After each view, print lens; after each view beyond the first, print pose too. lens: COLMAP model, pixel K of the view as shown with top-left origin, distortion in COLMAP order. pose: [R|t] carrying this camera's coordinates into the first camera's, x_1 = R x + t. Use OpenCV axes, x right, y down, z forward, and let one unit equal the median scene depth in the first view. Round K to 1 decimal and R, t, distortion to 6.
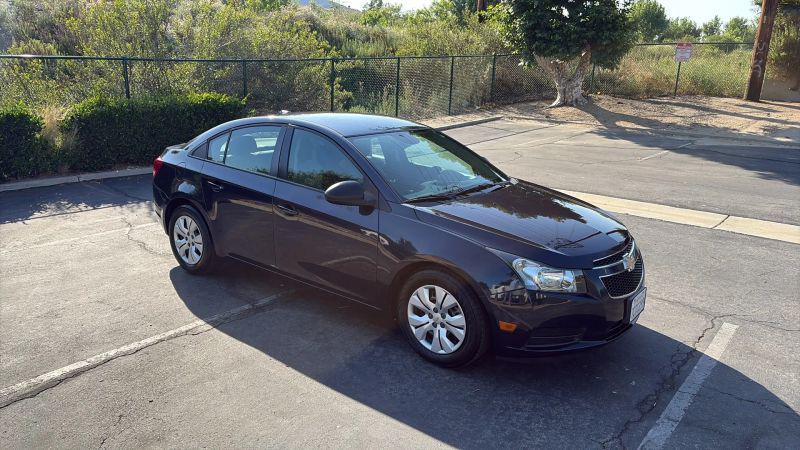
lens RADIAL K [[576.3, 0, 398.9], [0, 576.3, 222.3], [0, 0, 1]] dist [0.053741, -0.058059]
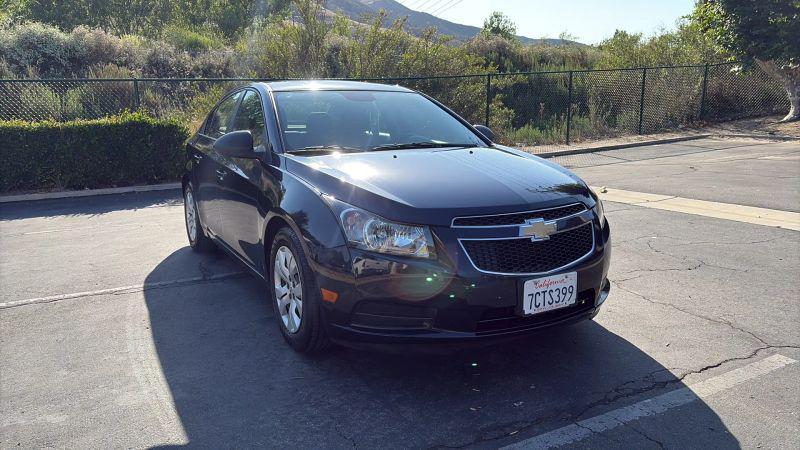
lens RADIAL K [[576.3, 0, 395.6], [0, 576.3, 226.4], [0, 0, 1]] dist [0.053741, -0.058059]
pose [[0.918340, 0.035914, -0.394159, 0.209971], [-0.061501, 0.996727, -0.052472, 0.045846], [0.390984, 0.072428, 0.917543, 0.123336]]
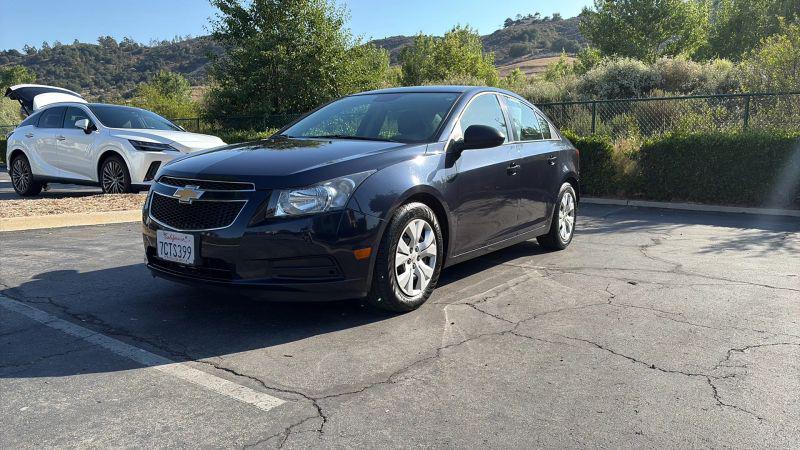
lens RADIAL K [[576.3, 0, 397.9], [0, 576.3, 227.9], [0, 0, 1]] dist [0.053741, -0.058059]
pose [[0.072496, 0.117243, -0.990454, 0.507008], [-0.267683, 0.958919, 0.093917, -0.017162], [0.960776, 0.258319, 0.100902, 0.497957]]
